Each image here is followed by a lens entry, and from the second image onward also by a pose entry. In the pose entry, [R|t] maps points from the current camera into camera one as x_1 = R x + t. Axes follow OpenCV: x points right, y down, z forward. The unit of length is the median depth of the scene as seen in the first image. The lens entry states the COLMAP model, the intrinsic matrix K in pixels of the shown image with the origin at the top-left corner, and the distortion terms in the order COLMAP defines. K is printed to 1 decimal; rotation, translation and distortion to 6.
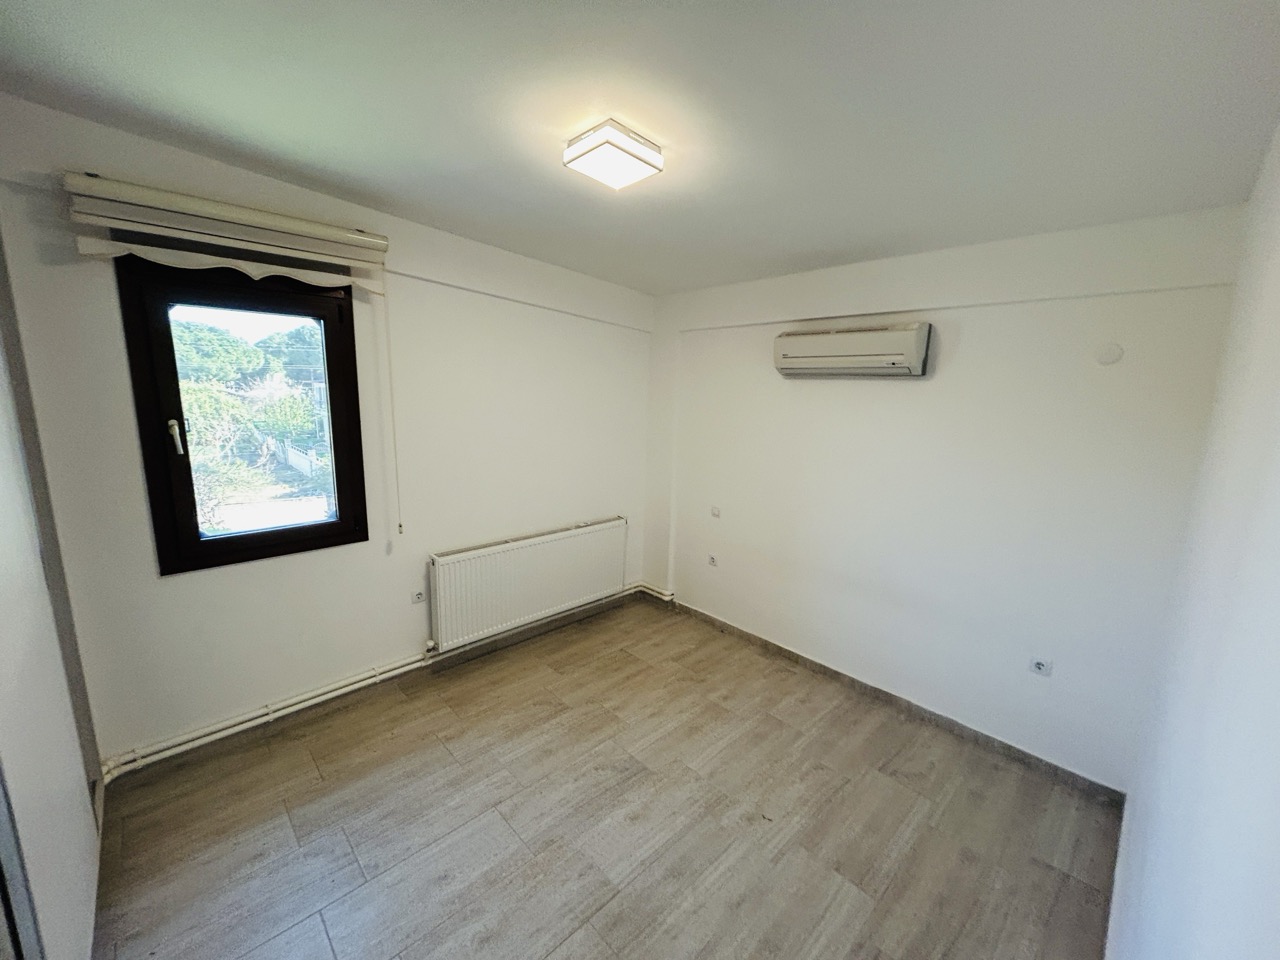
lens RADIAL K [[514.6, 0, 642.5], [0, 514.6, 480.7], [0, 0, 1]] dist [-0.001787, 0.001396]
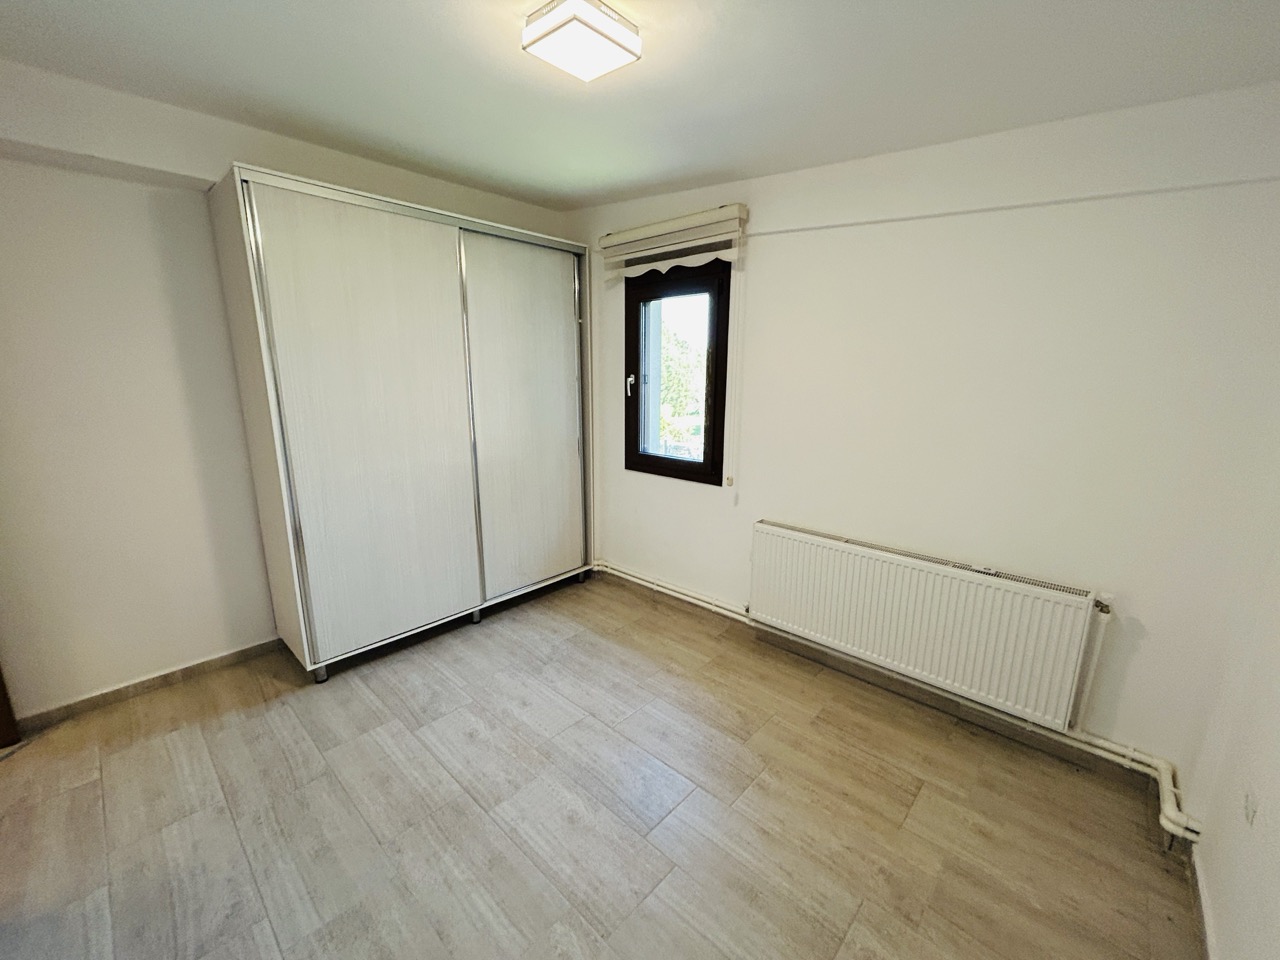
lens RADIAL K [[514.6, 0, 638.6], [0, 514.6, 482.6], [0, 0, 1]] dist [-0.001787, 0.001396]
pose [[0.056953, 0.187240, -0.980662, 0.598851], [-0.183777, 0.967437, 0.174042, -0.058729], [0.981317, 0.170311, 0.089509, 0.753865]]
